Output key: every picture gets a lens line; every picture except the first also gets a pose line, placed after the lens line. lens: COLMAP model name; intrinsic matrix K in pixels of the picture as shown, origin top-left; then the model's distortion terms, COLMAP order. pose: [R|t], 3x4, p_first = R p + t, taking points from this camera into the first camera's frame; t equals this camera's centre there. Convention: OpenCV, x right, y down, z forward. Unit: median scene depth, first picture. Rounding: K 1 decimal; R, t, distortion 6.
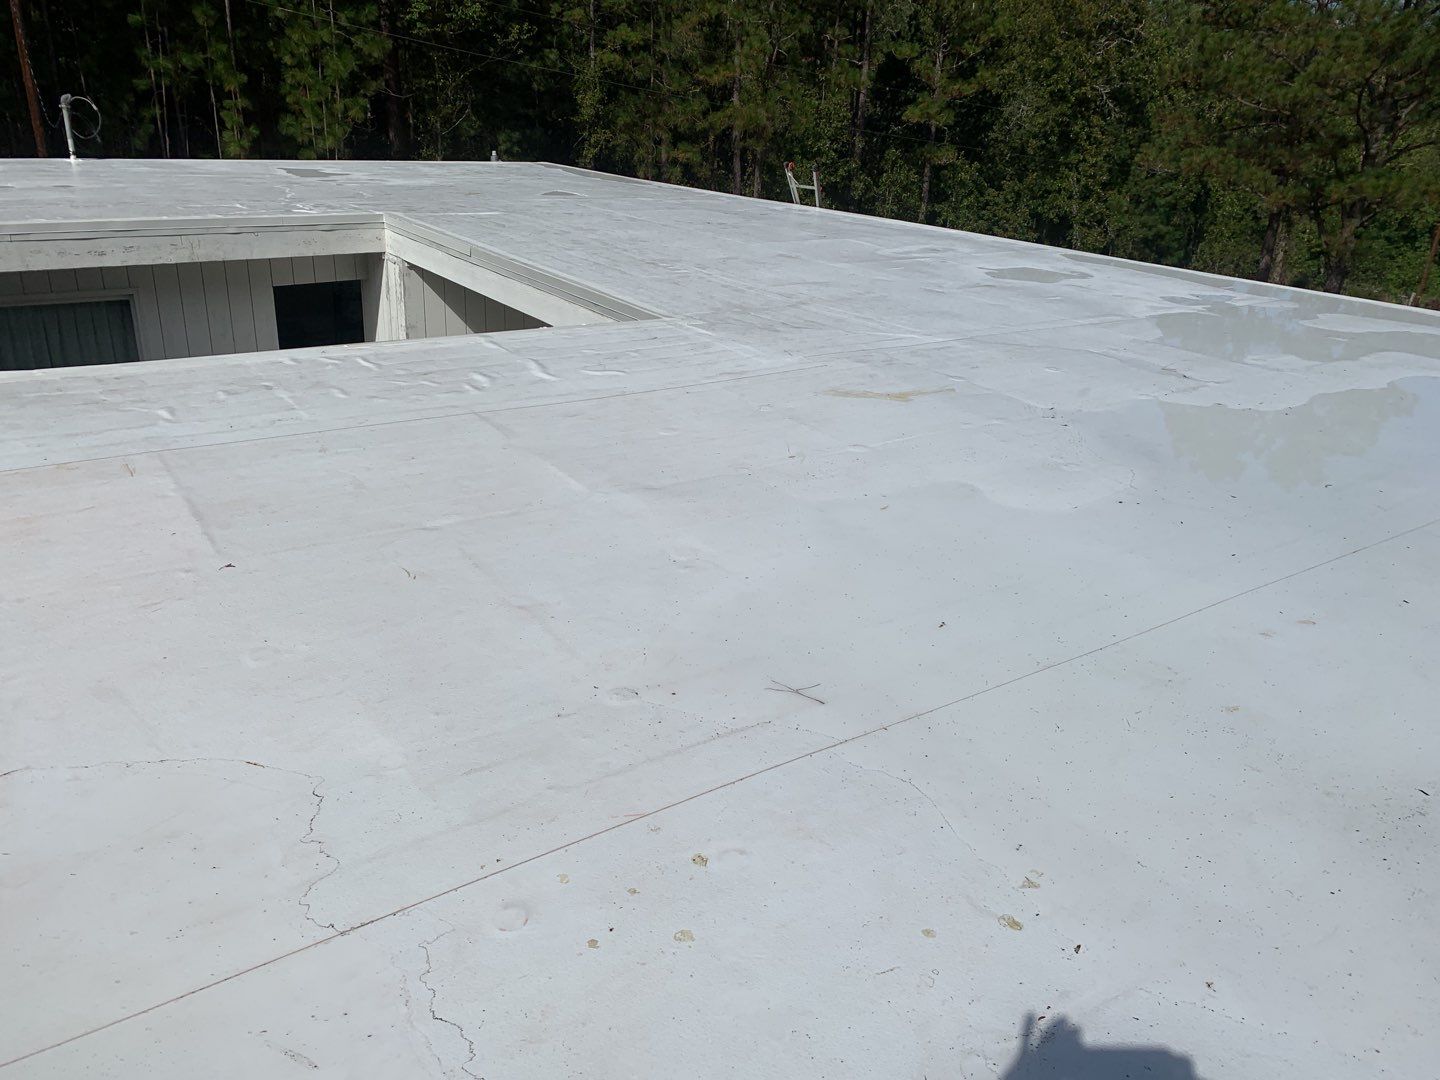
lens RADIAL K [[1122.1, 0, 720.0], [0, 1122.1, 540.0], [0, 0, 1]] dist [0.000588, 0.008680]
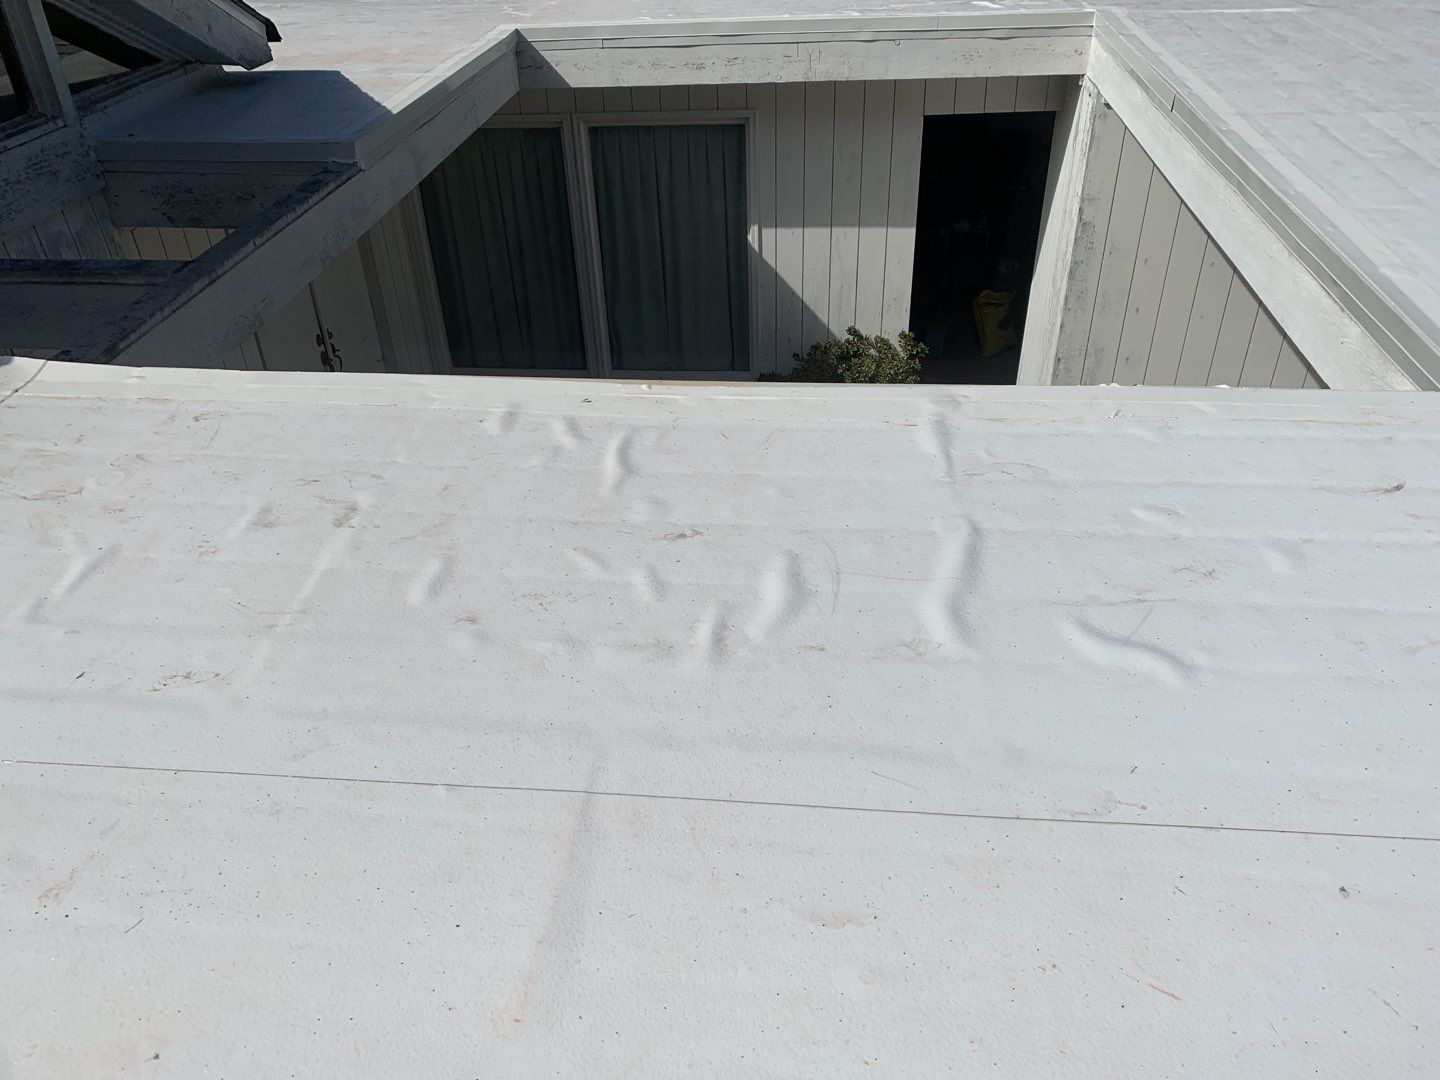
lens RADIAL K [[1087.7, 0, 720.0], [0, 1087.7, 540.0], [0, 0, 1]] dist [0.014111, 0.001921]
pose [[0.751928, 0.312492, -0.580477, -0.005630], [-0.184605, 0.945098, 0.269651, -0.143022], [0.632871, -0.095599, 0.768333, 0.379605]]
